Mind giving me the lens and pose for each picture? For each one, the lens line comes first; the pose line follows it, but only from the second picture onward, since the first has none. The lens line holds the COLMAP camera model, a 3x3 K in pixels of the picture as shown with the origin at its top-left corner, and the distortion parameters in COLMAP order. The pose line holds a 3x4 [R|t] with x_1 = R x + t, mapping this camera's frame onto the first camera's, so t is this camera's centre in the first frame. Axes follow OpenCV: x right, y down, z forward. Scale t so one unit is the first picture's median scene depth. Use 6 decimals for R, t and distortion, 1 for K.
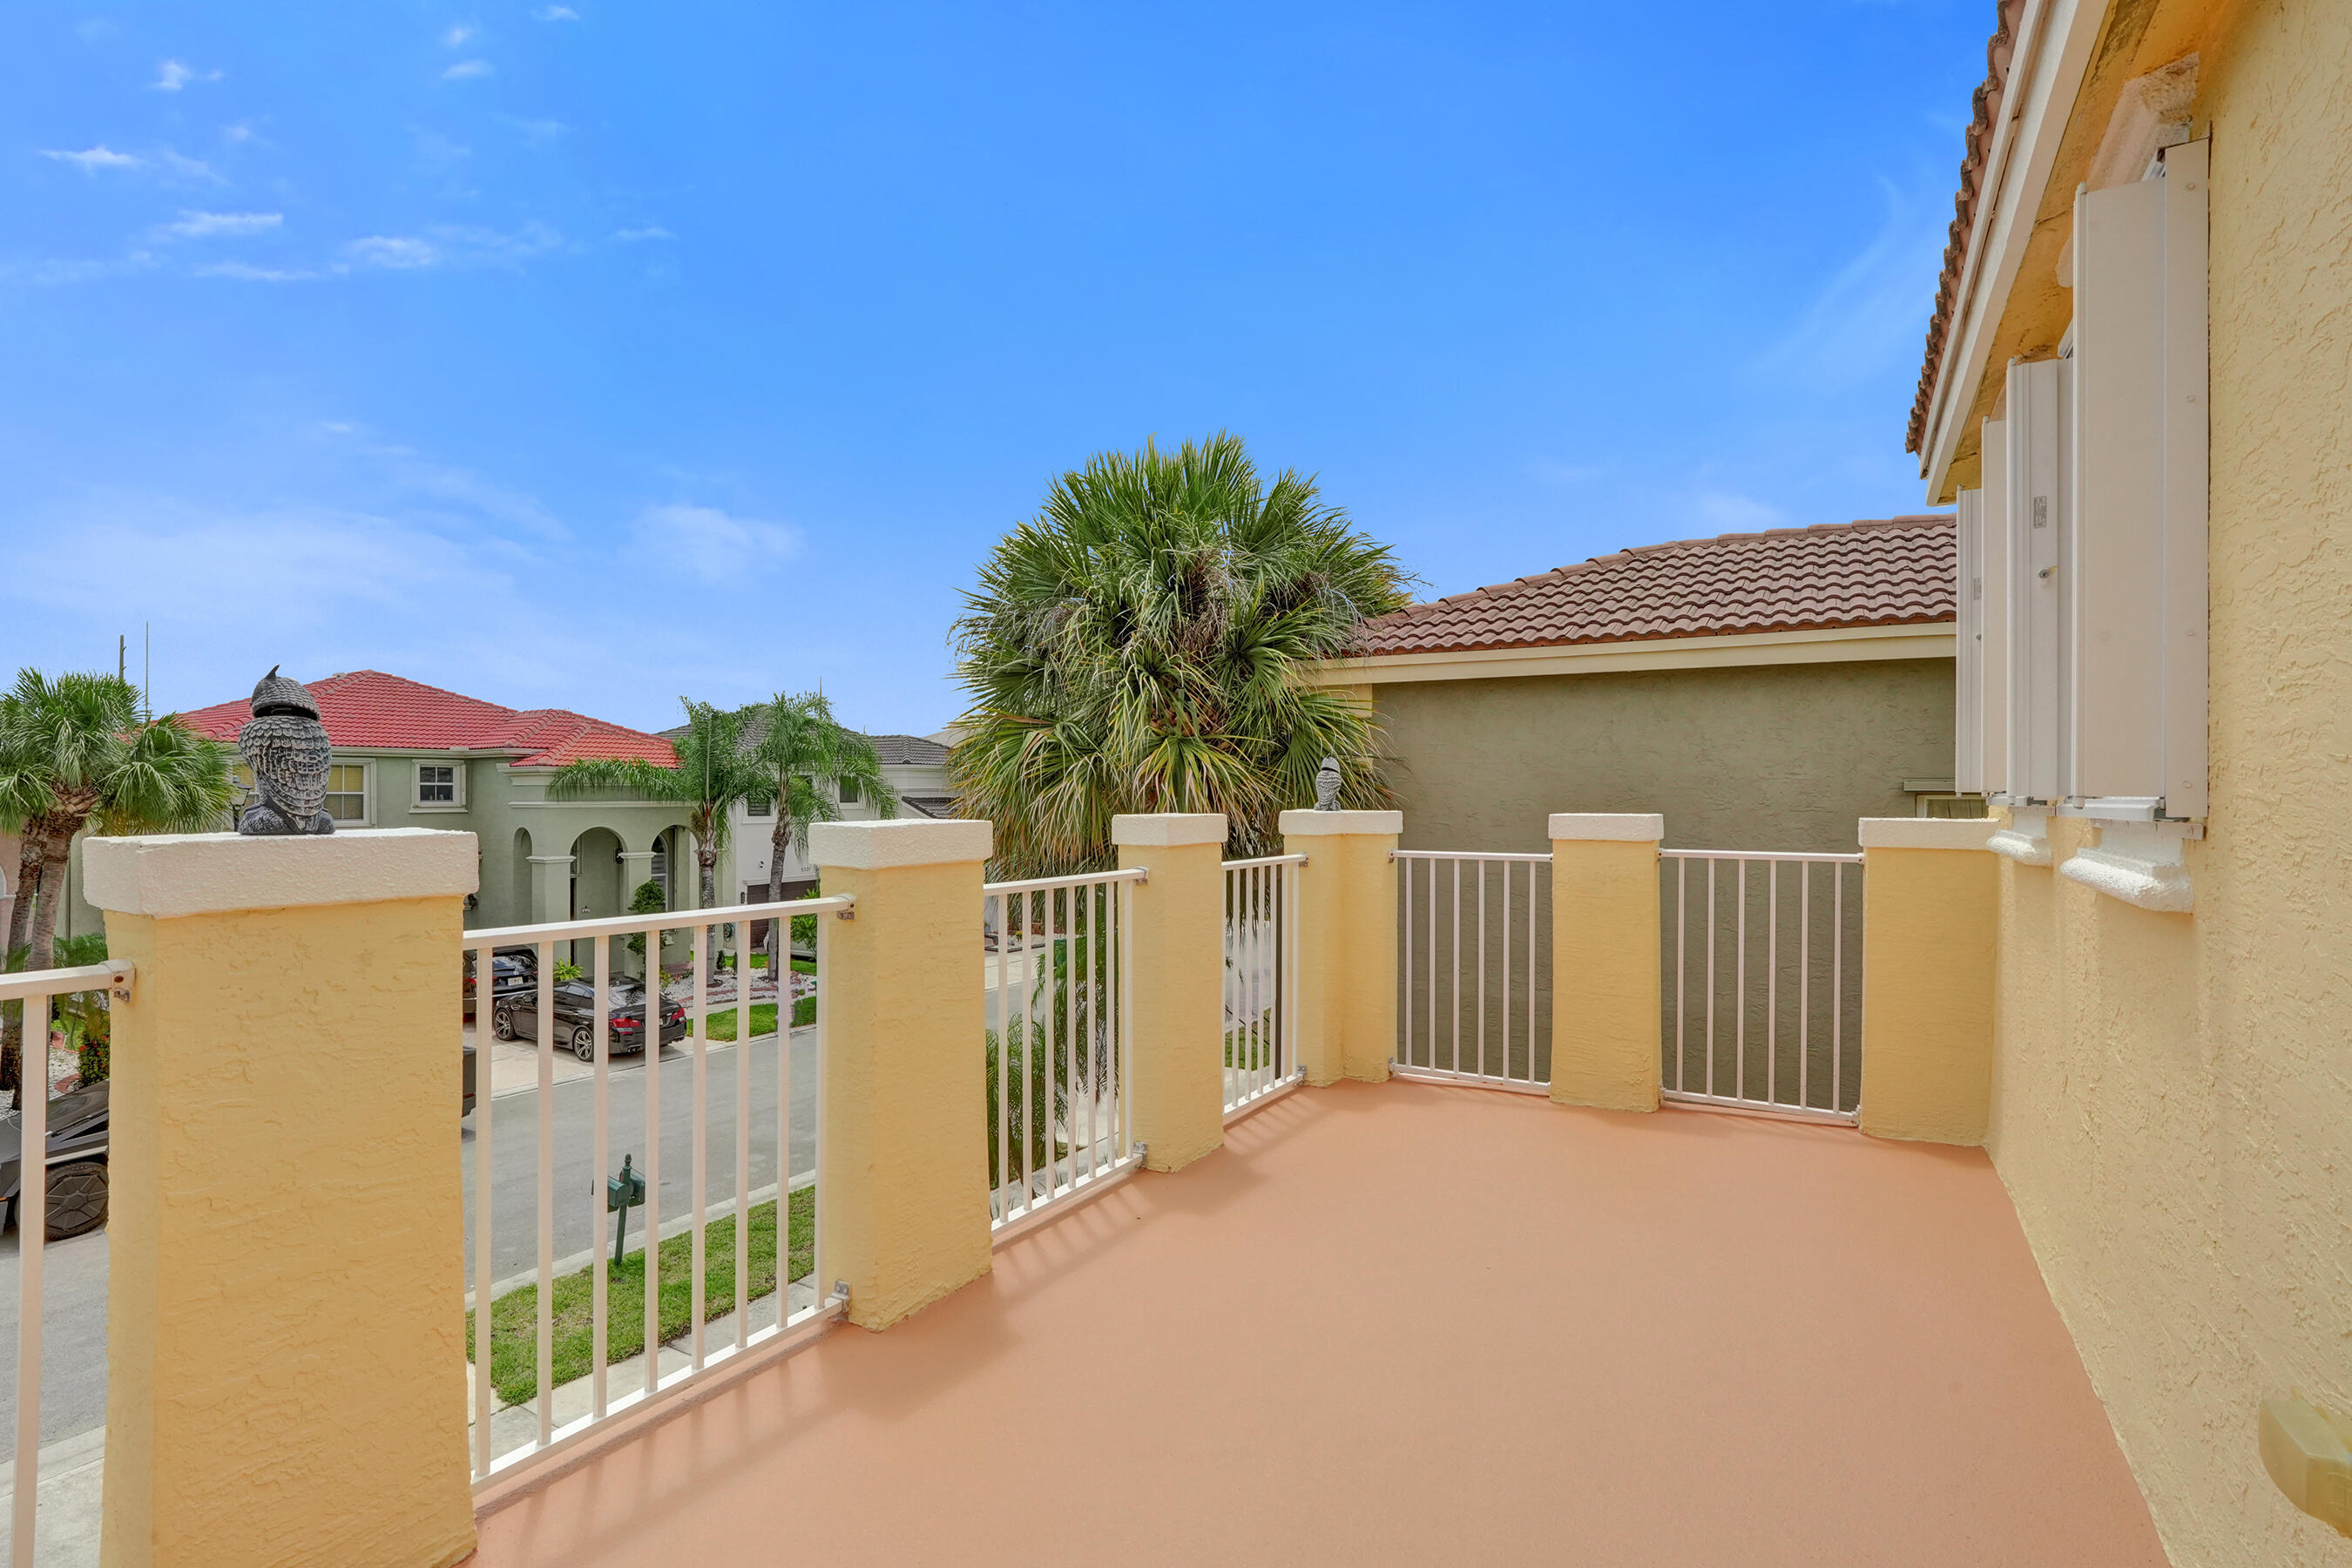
lens RADIAL K [[1104.4, 0, 1125.8], [0, 1104.4, 781.4], [0, 0, 1]] dist [-0.042230, 0.018428]
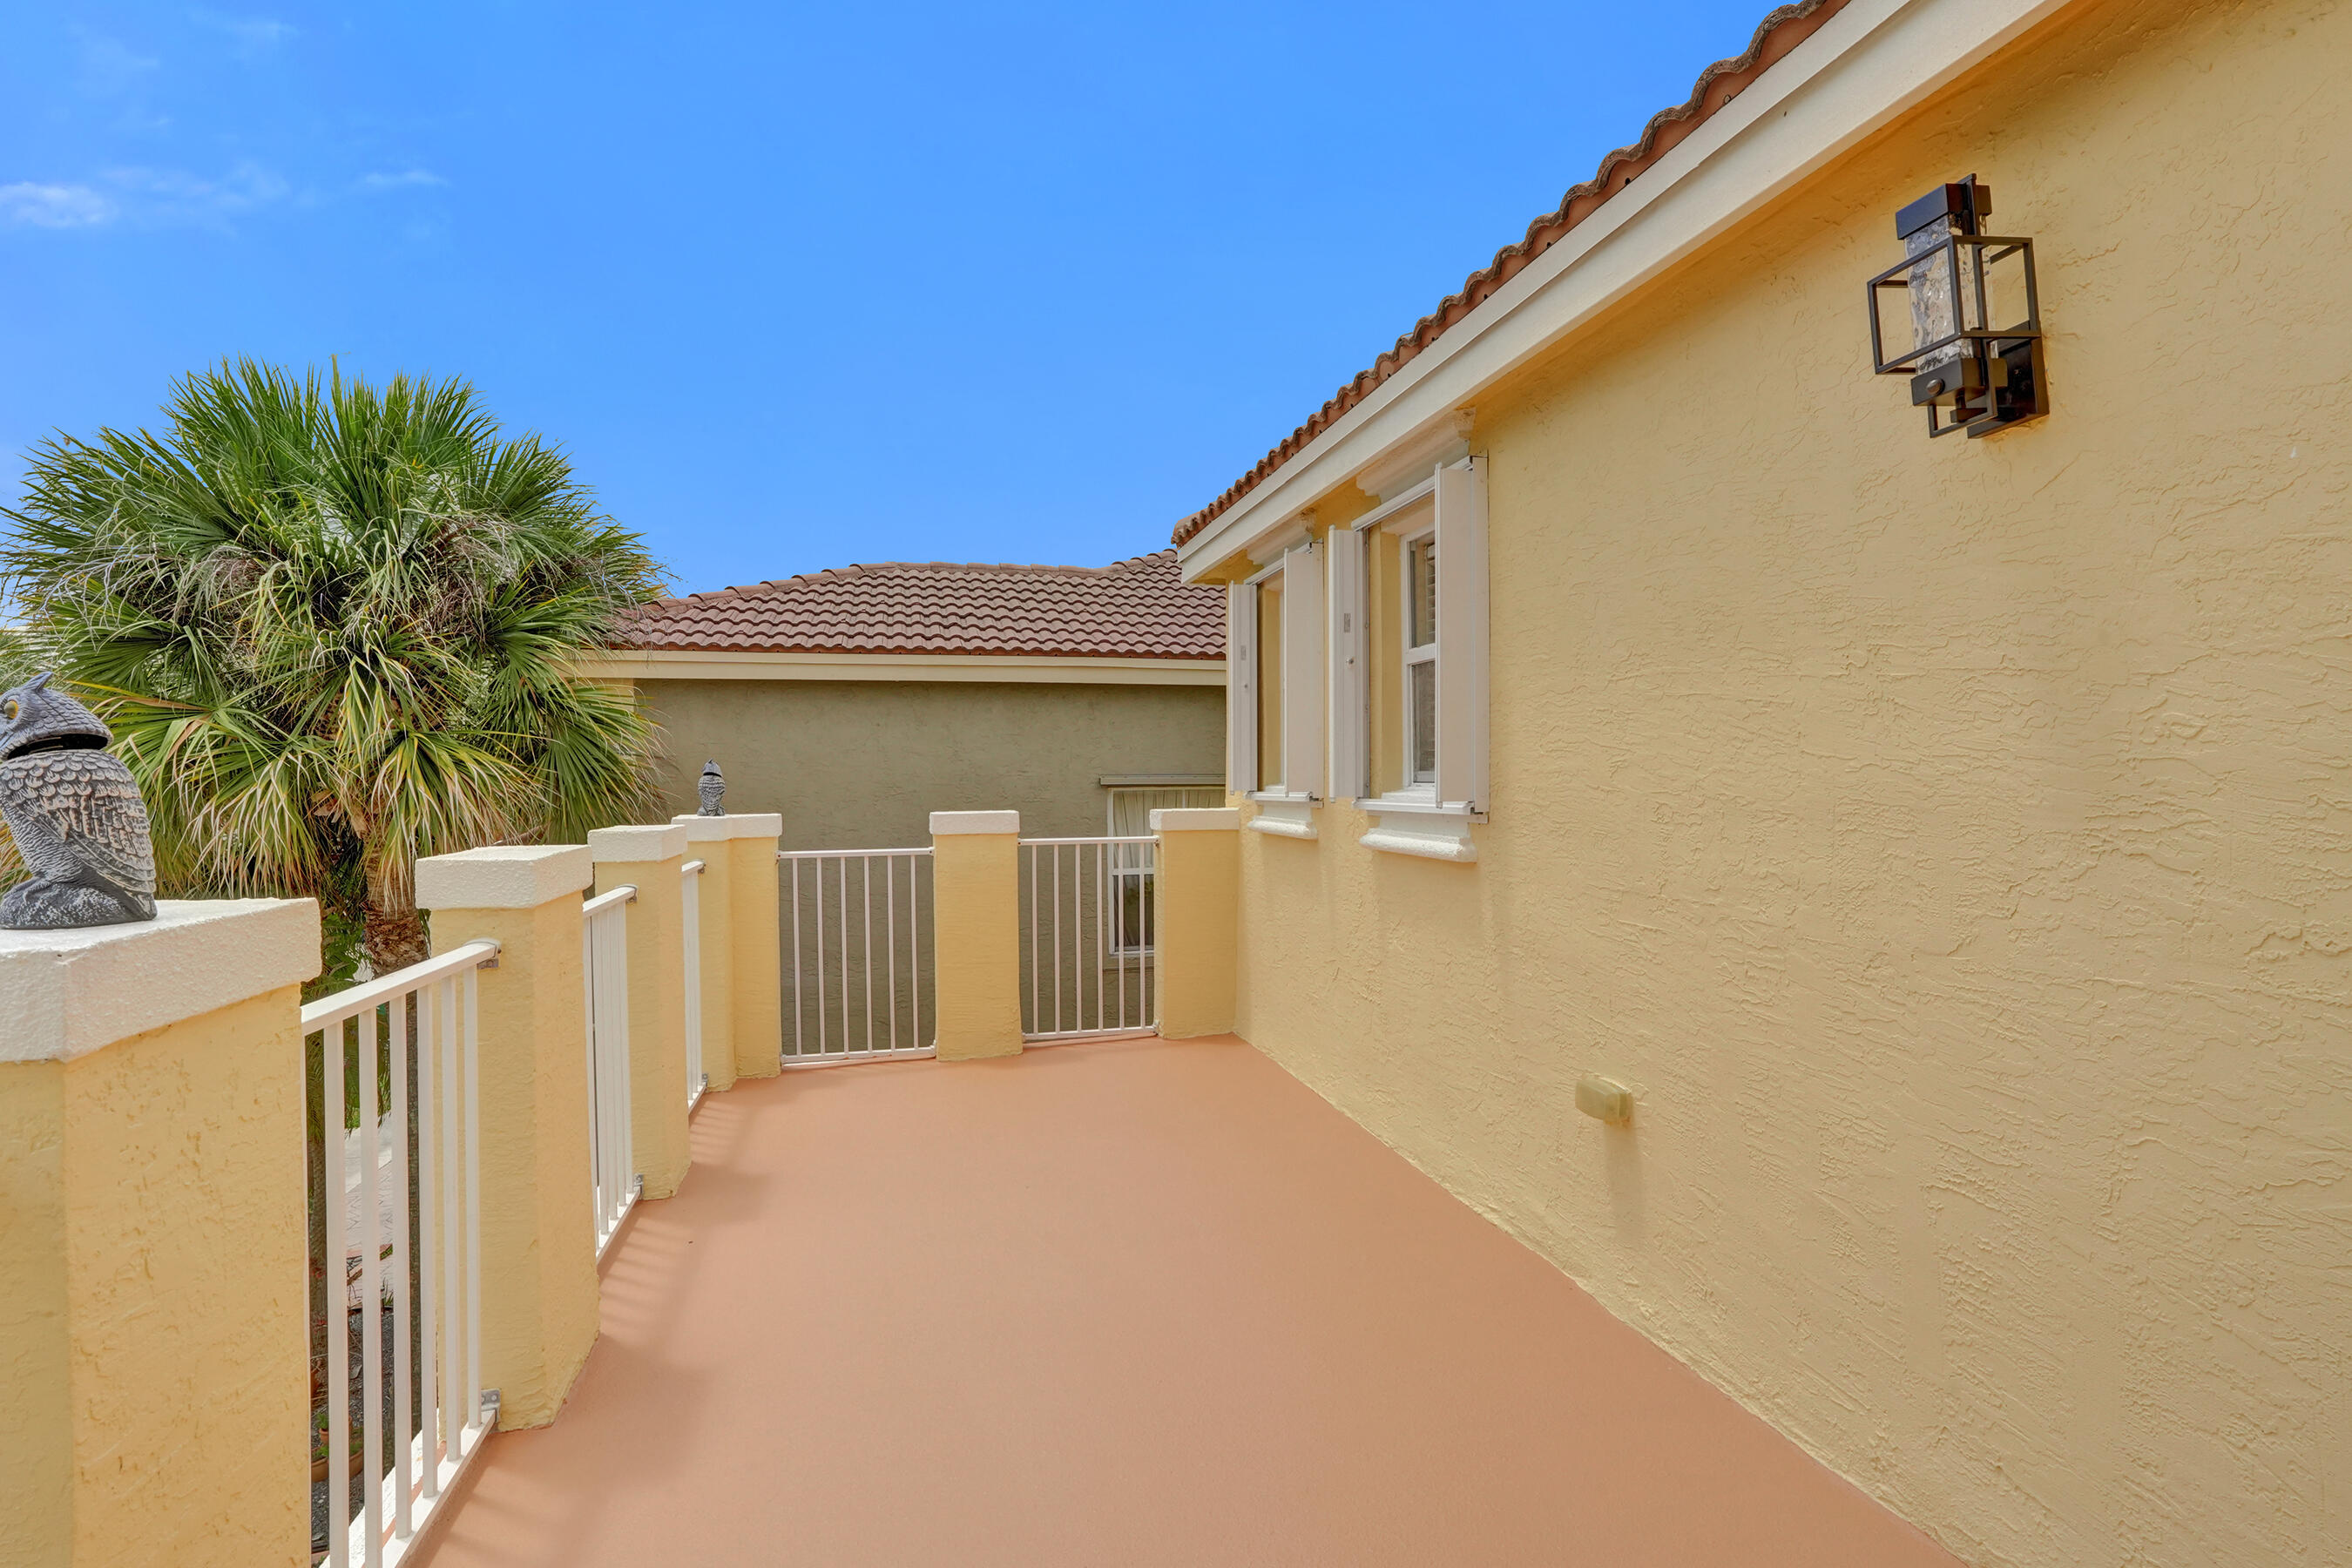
lens RADIAL K [[1104.4, 0, 1163.6], [0, 1104.4, 792.3], [0, 0, 1]] dist [-0.042230, 0.018428]
pose [[0.705808, -0.018590, 0.708159, -0.250197], [0.005442, 0.999768, 0.020821, -0.014128], [-0.708382, -0.010842, 0.705746, 0.013597]]
